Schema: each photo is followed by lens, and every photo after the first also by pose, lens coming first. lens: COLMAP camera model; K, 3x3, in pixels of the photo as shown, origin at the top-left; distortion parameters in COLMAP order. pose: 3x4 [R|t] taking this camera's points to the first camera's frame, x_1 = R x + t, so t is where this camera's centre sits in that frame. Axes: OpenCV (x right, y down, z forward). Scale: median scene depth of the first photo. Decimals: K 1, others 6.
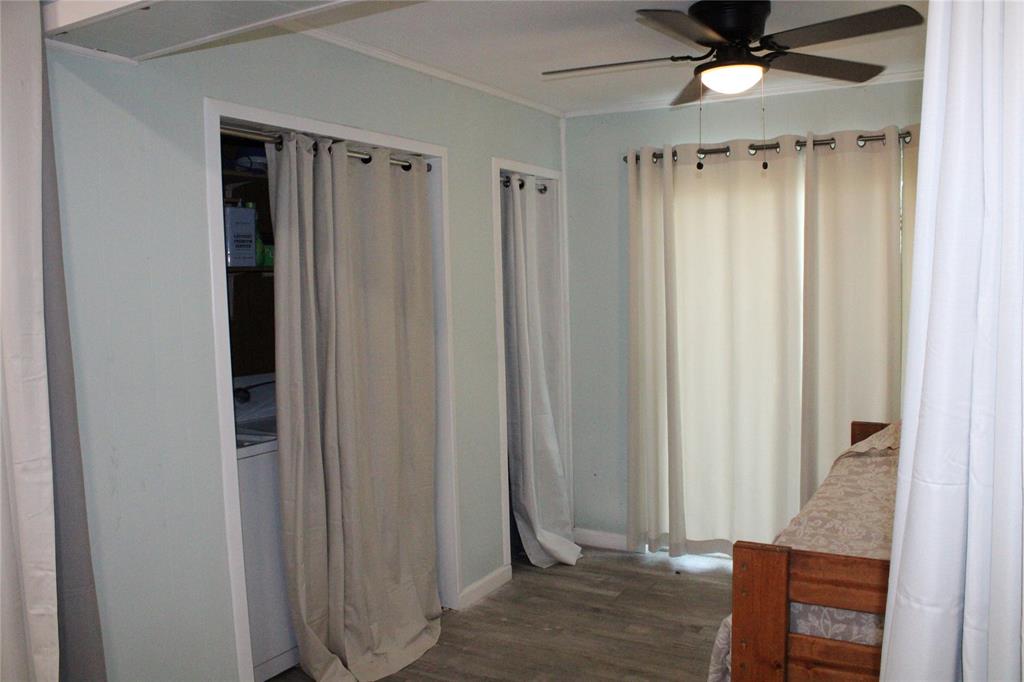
lens RADIAL K [[848.1, 0, 512.5], [0, 848.1, 336.6], [0, 0, 1]] dist [-0.147194, 0.104041]
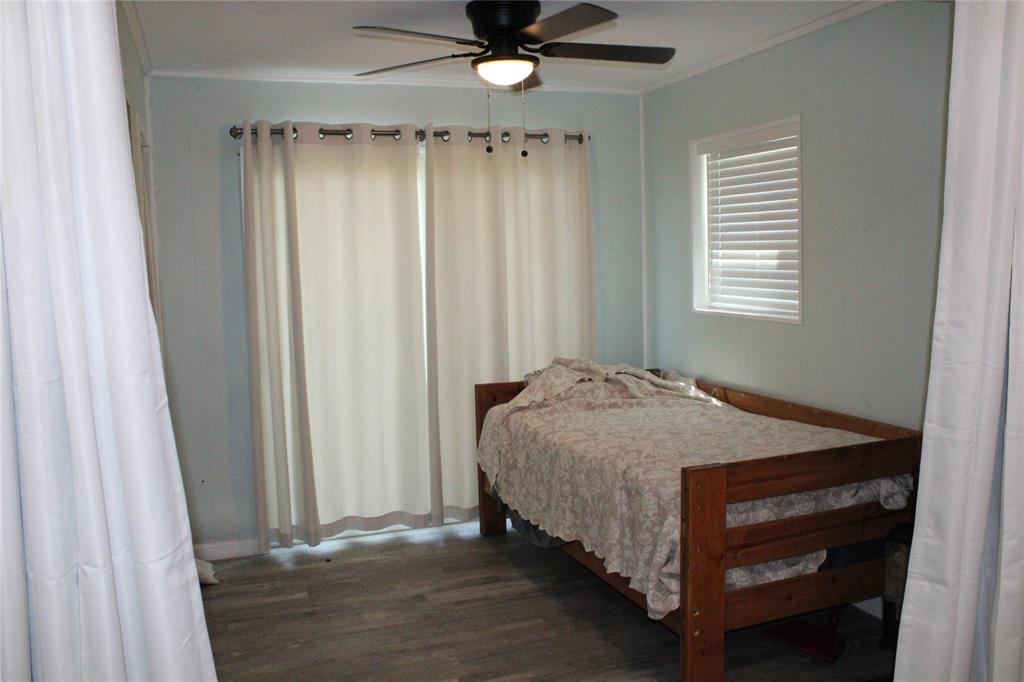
lens RADIAL K [[848.1, 0, 507.7], [0, 848.1, 343.1], [0, 0, 1]] dist [-0.147194, 0.104041]
pose [[0.639619, -0.072860, 0.765231, -0.420120], [0.062110, 0.997141, 0.043026, -0.001327], [-0.766178, 0.020009, 0.642316, 0.212425]]
